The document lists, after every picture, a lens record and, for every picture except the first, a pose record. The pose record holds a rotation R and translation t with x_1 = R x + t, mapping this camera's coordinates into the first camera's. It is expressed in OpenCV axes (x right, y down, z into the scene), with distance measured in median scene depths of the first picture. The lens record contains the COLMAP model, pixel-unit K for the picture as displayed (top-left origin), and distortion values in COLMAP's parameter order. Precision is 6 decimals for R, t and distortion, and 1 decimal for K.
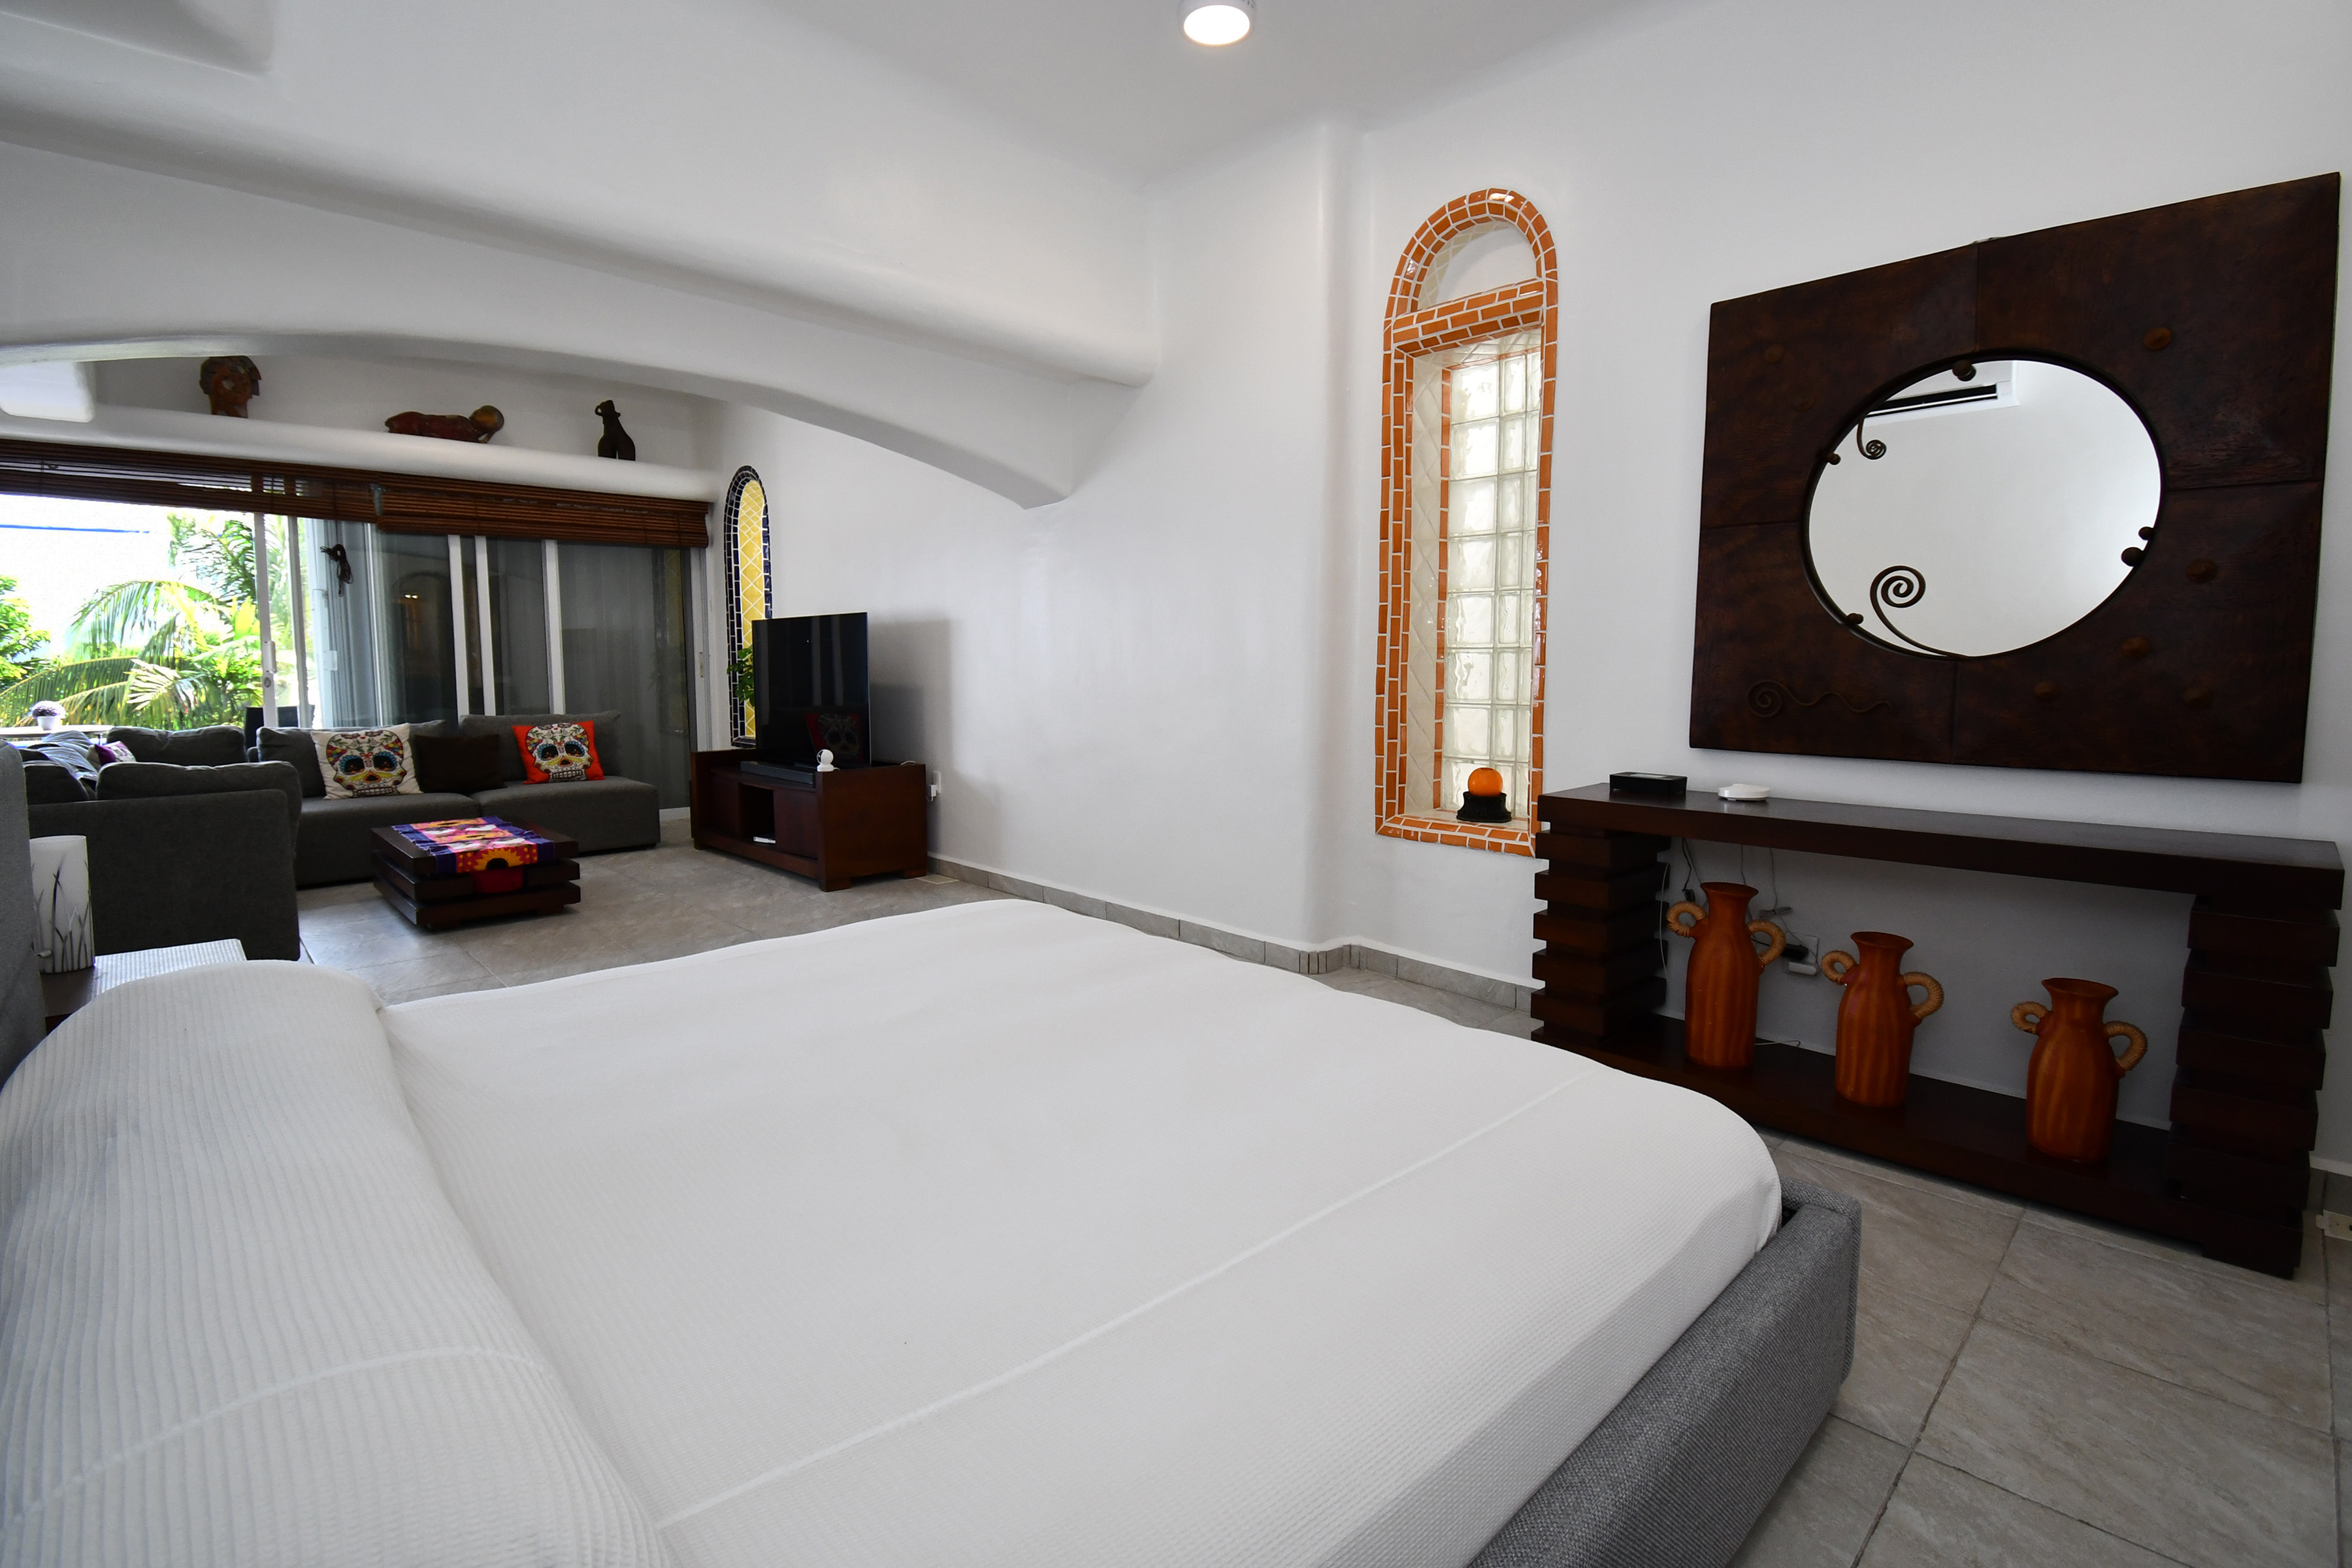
lens RADIAL K [[1091.9, 0, 1193.0], [0, 1091.9, 766.4], [0, 0, 1]] dist [0.009432, -0.019704]
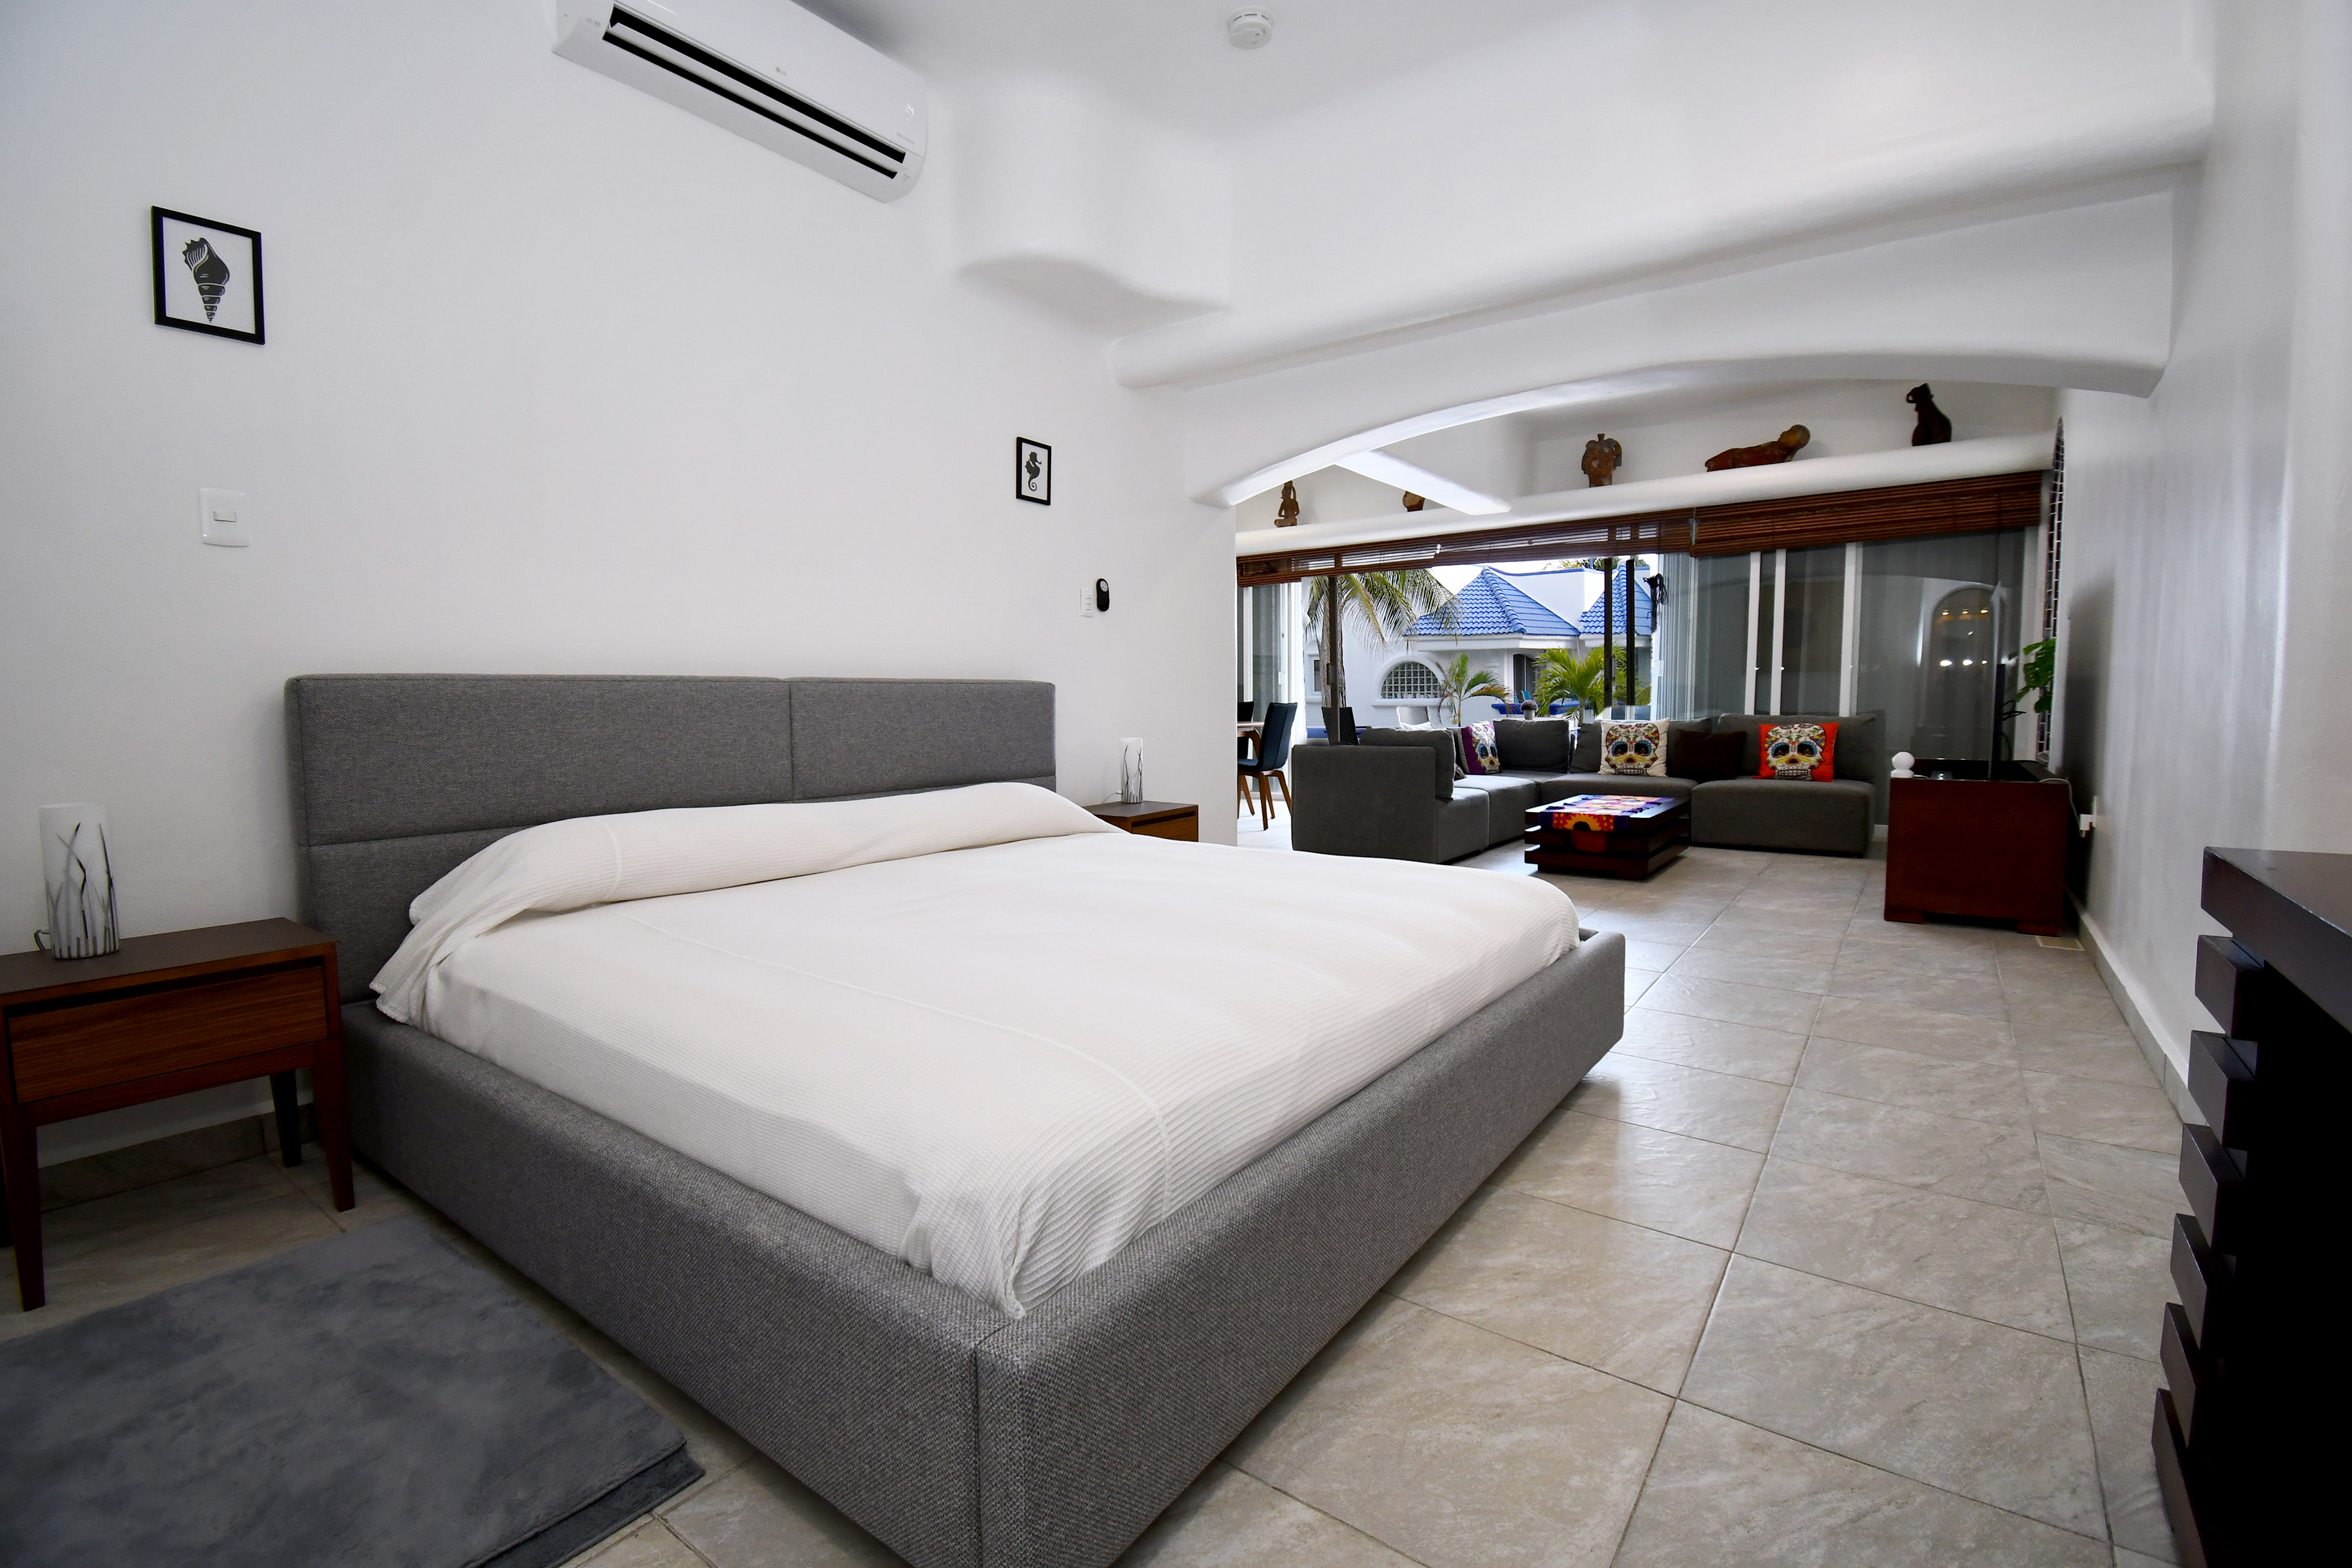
lens RADIAL K [[1043.8, 0, 1124.5], [0, 1043.8, 785.9], [0, 0, 1]] dist [-0.007196, -0.004294]
pose [[0.111041, 0.080491, -0.990551, 0.325740], [-0.089384, 0.993484, 0.070710, 0.006422], [0.989788, 0.080688, 0.117512, 0.268315]]
